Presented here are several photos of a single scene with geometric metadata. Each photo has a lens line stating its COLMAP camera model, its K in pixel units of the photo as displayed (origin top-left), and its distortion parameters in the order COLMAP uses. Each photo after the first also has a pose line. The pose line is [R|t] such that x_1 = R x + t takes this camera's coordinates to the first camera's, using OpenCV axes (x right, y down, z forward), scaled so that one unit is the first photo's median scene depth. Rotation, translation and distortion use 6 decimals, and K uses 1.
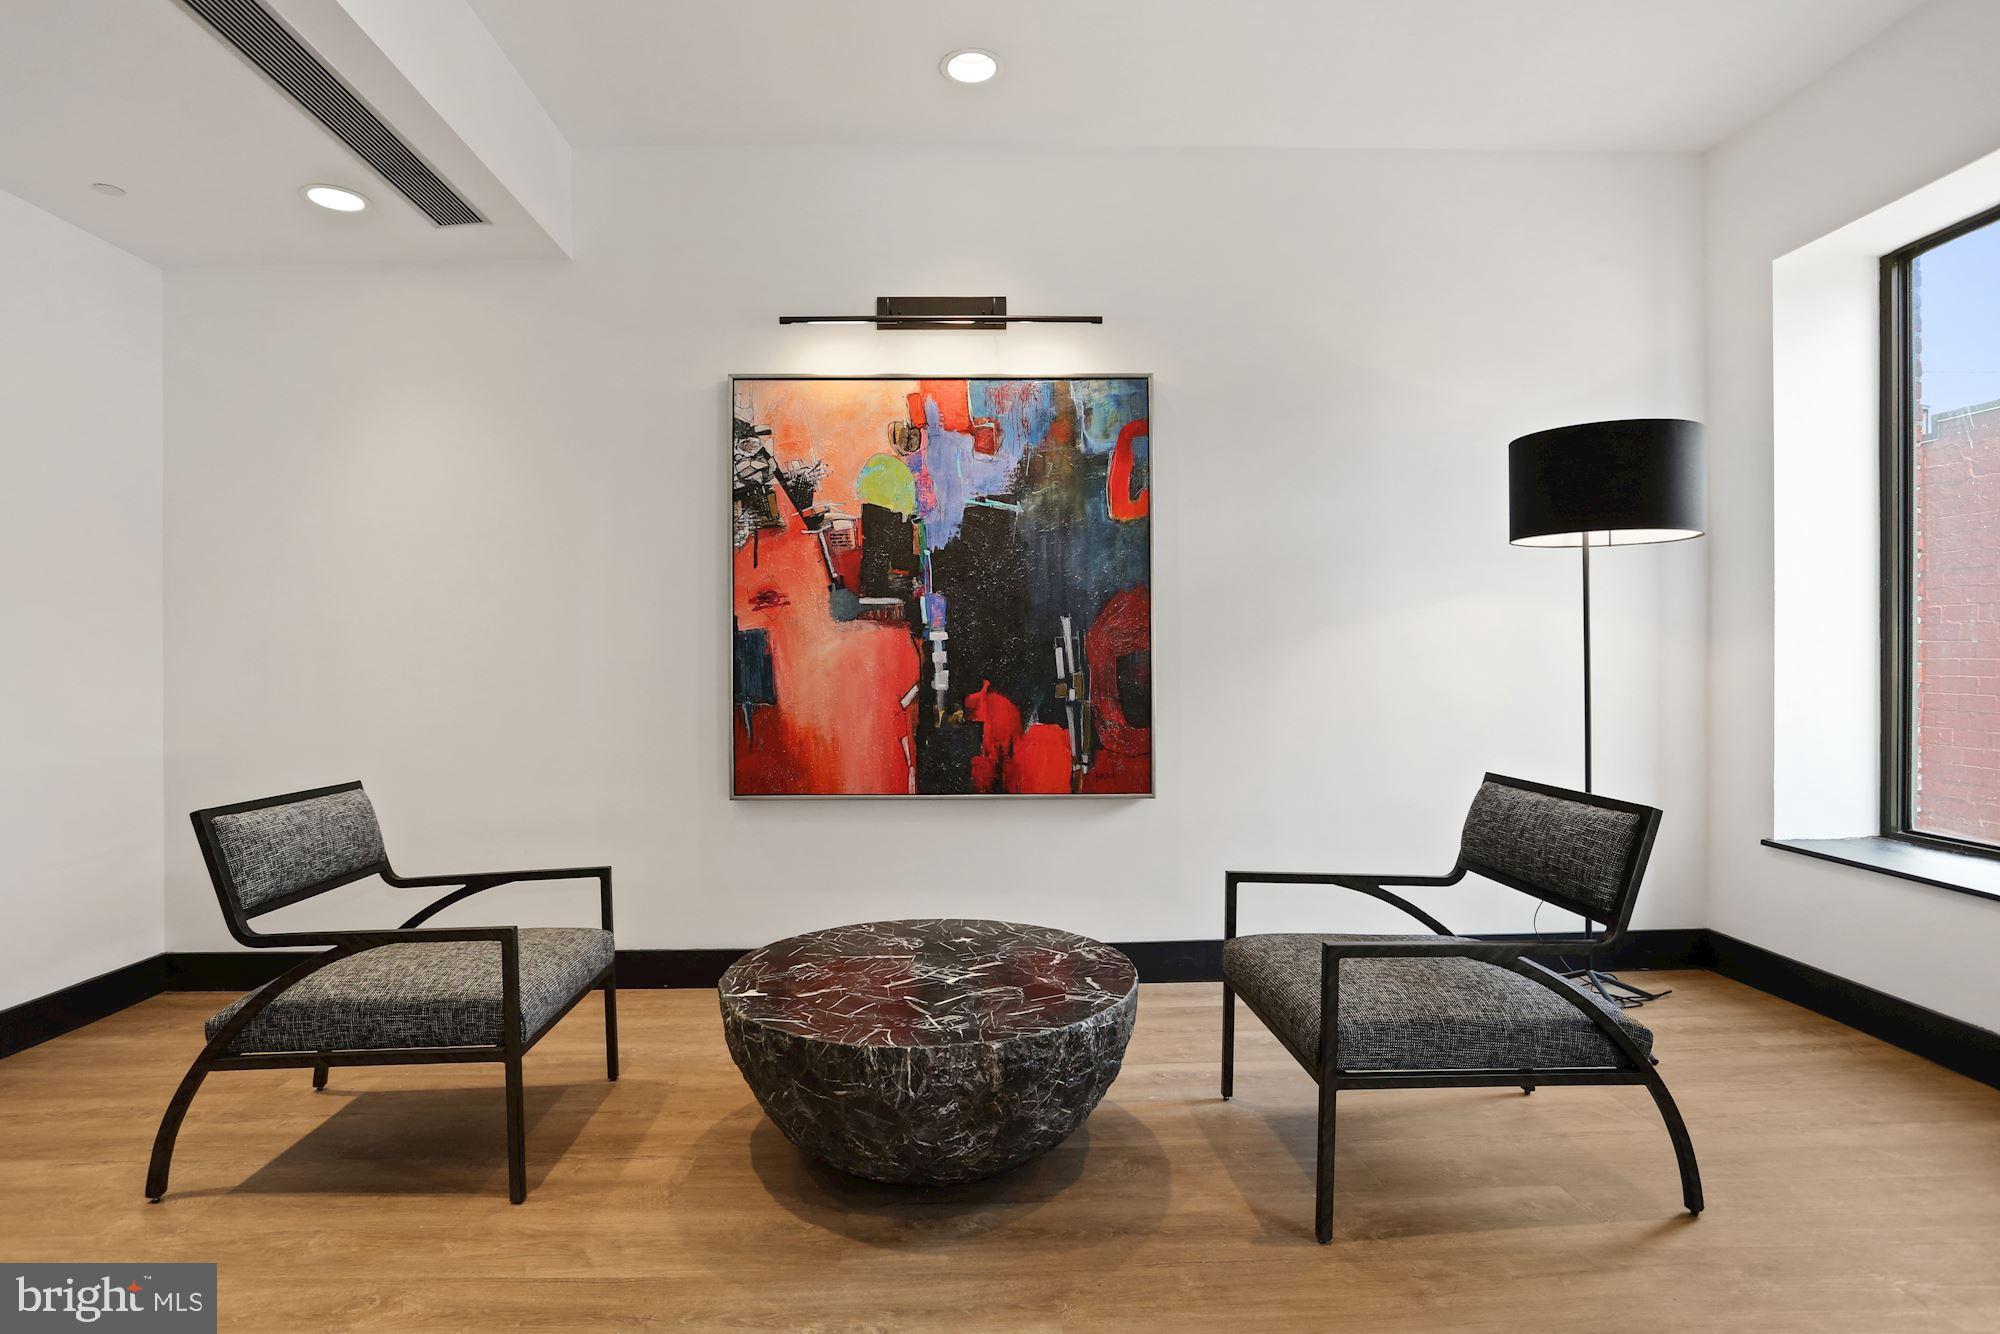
lens RADIAL K [[1015.2, 0, 991.4], [0, 1015.2, 667.9], [0, 0, 1]] dist [-0.052070, 0.022533]
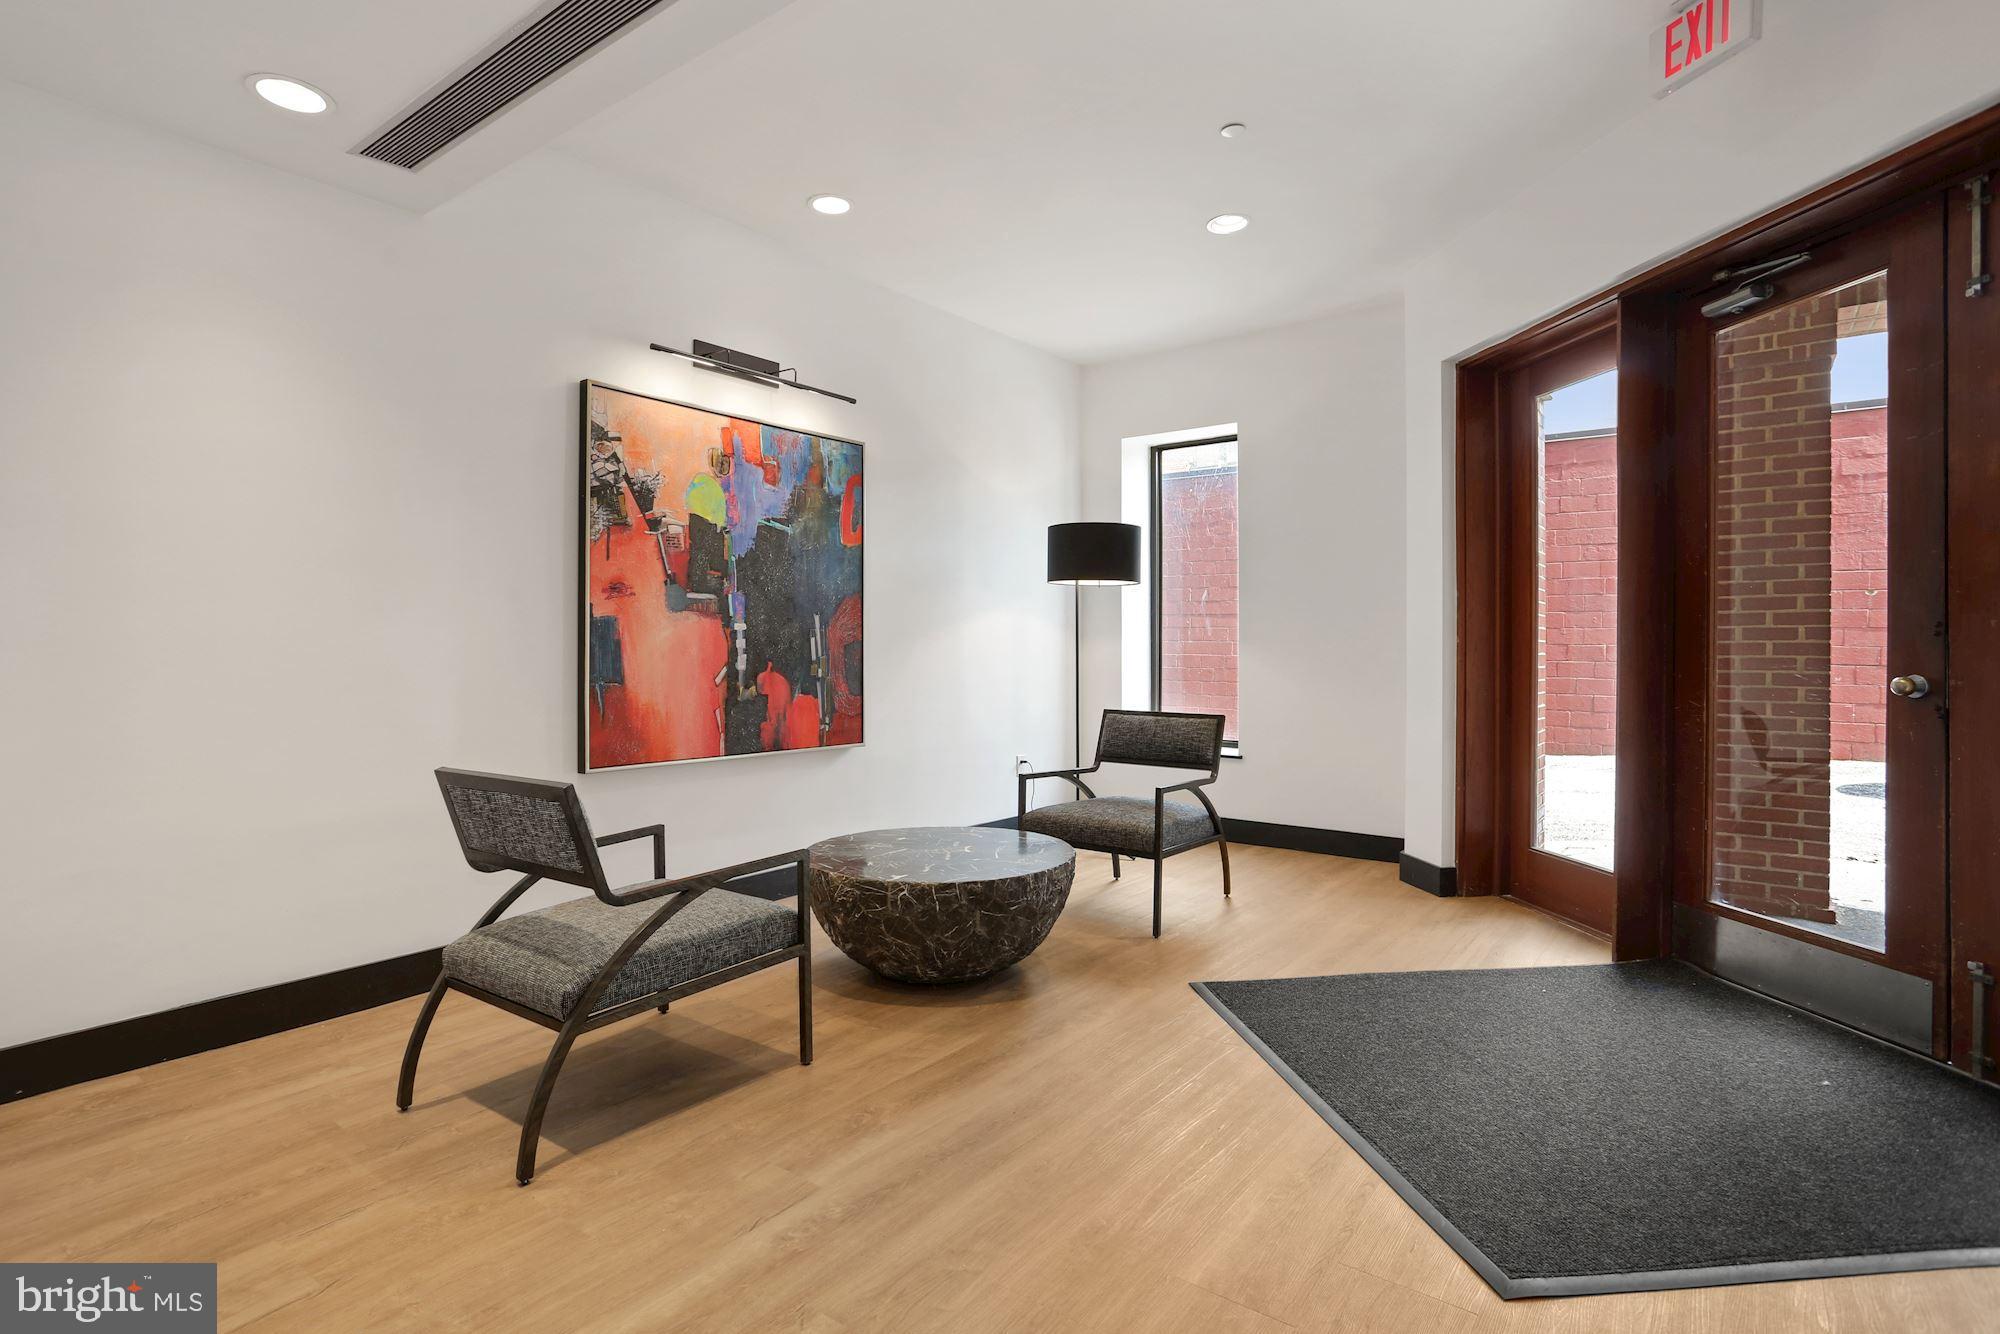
lens RADIAL K [[1015.2, 0, 950.9], [0, 1015.2, 659.5], [0, 0, 1]] dist [-0.052070, 0.022533]
pose [[0.632479, -0.000659, 0.774577, -0.848343], [-0.000539, 0.999999, 0.001291, 0.007060], [-0.774577, -0.001234, 0.632478, 0.018743]]
